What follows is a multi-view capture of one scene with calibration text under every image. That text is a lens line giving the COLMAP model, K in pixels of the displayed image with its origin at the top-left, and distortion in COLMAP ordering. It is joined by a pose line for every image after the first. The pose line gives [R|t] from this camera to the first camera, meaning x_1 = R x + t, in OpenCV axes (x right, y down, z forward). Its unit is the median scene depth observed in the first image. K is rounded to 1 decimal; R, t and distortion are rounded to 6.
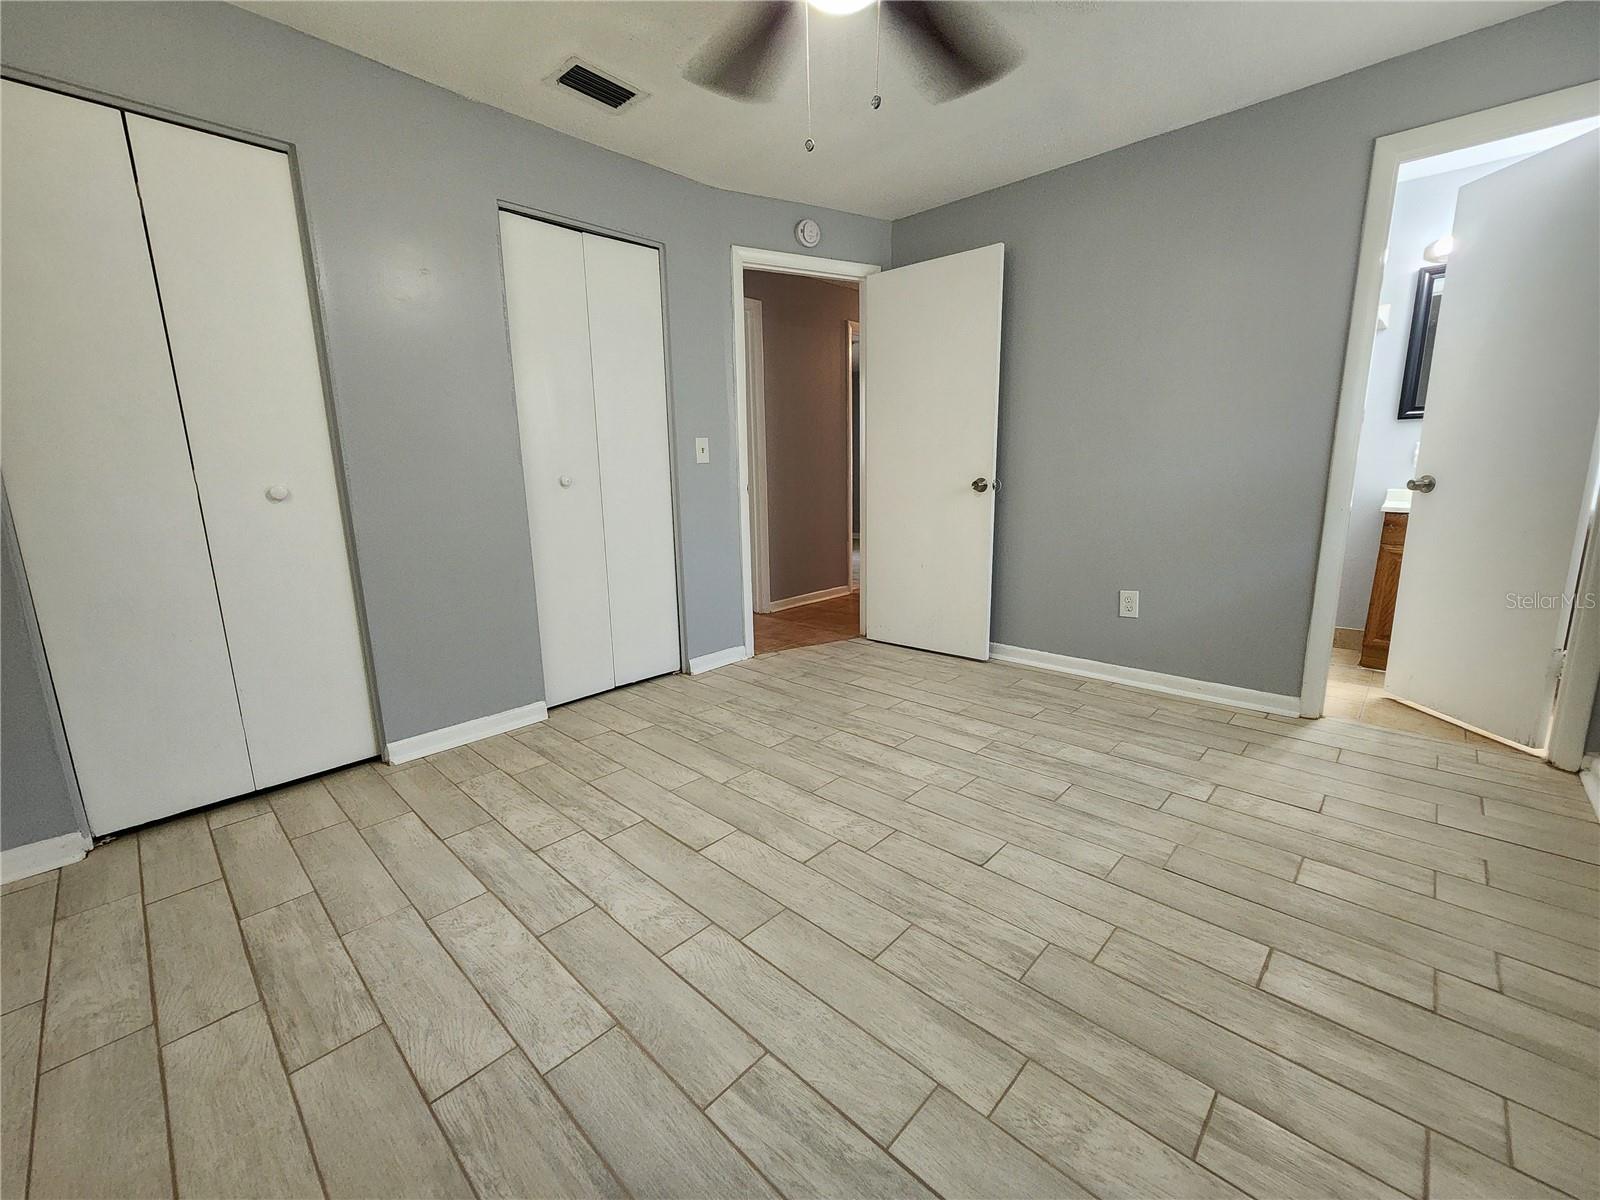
lens RADIAL K [[639.0, 0, 804.0], [0, 639.0, 580.4], [0, 0, 1]] dist [-0.017317, 0.007037]
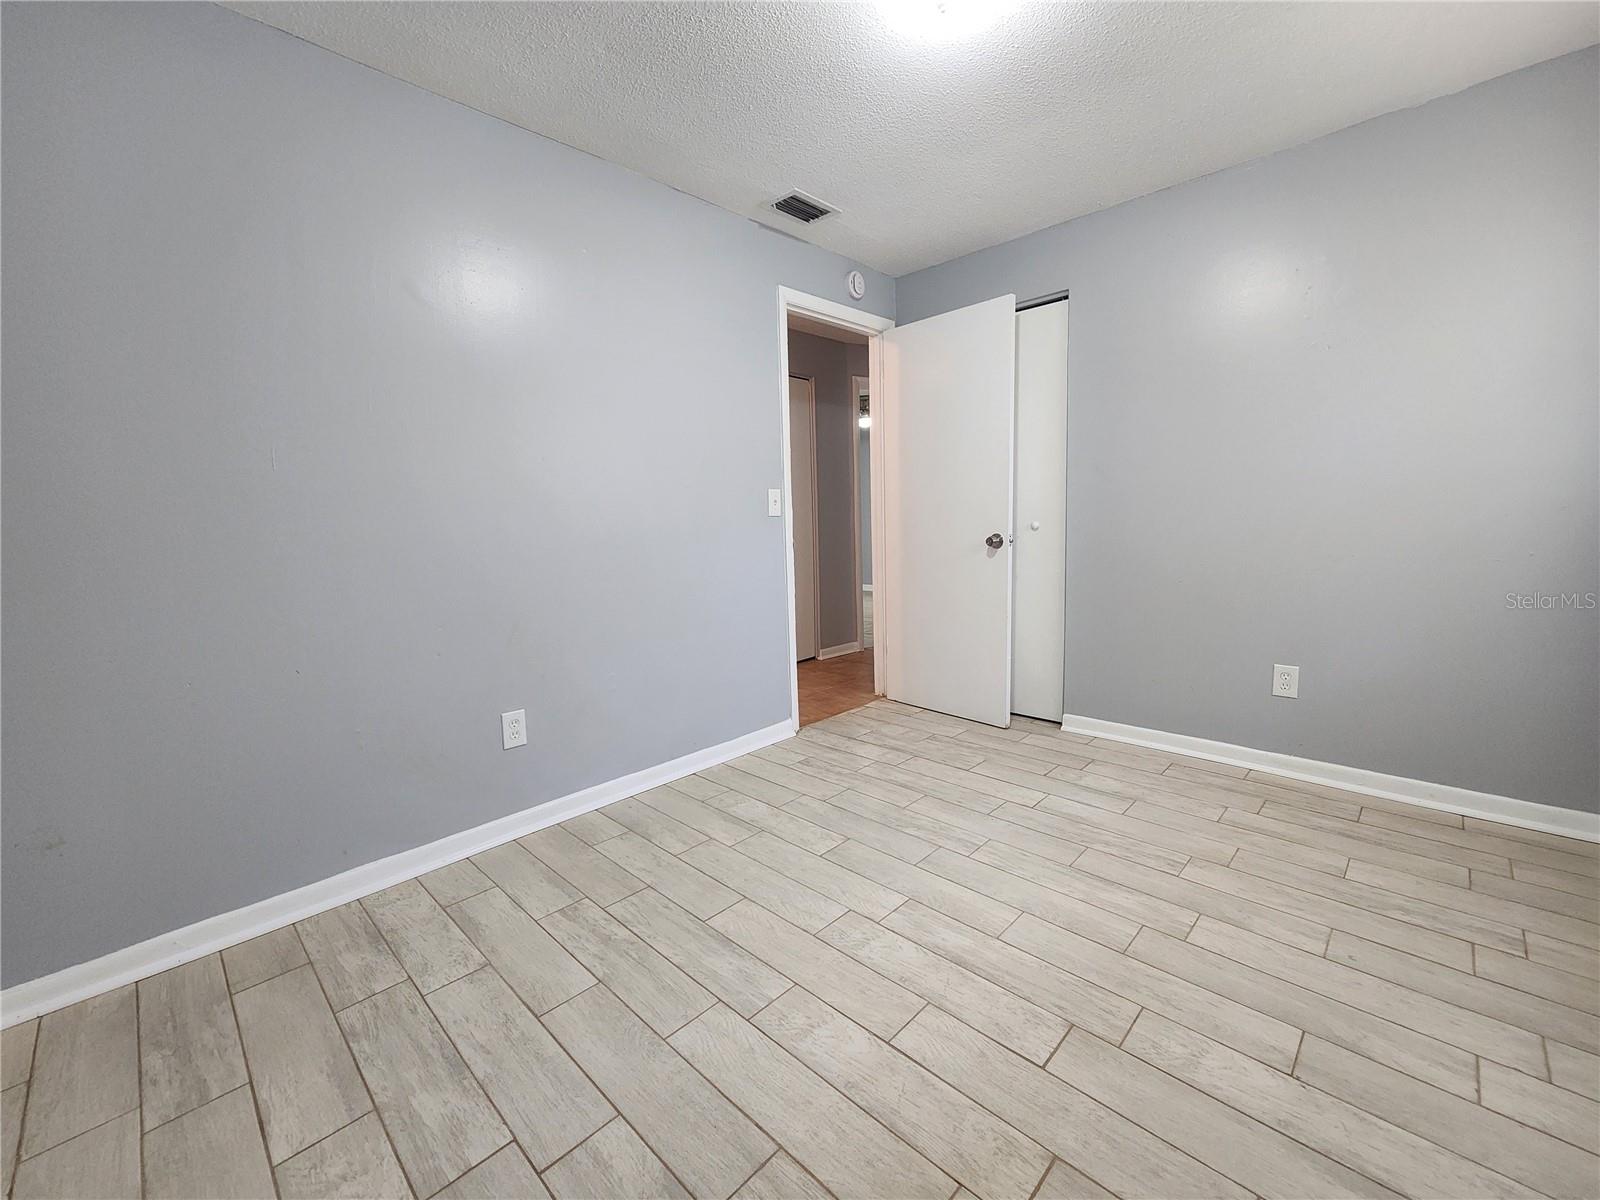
lens RADIAL K [[659.8, 0, 800.0], [0, 659.8, 600.0], [0, 0, 1]] dist [-0.001635, 0.000031]
pose [[0.999559, -0.002700, -0.029557, 0.254595], [0.001034, 0.998417, -0.056228, 0.038761], [0.029662, 0.056173, 0.997980, -0.229912]]
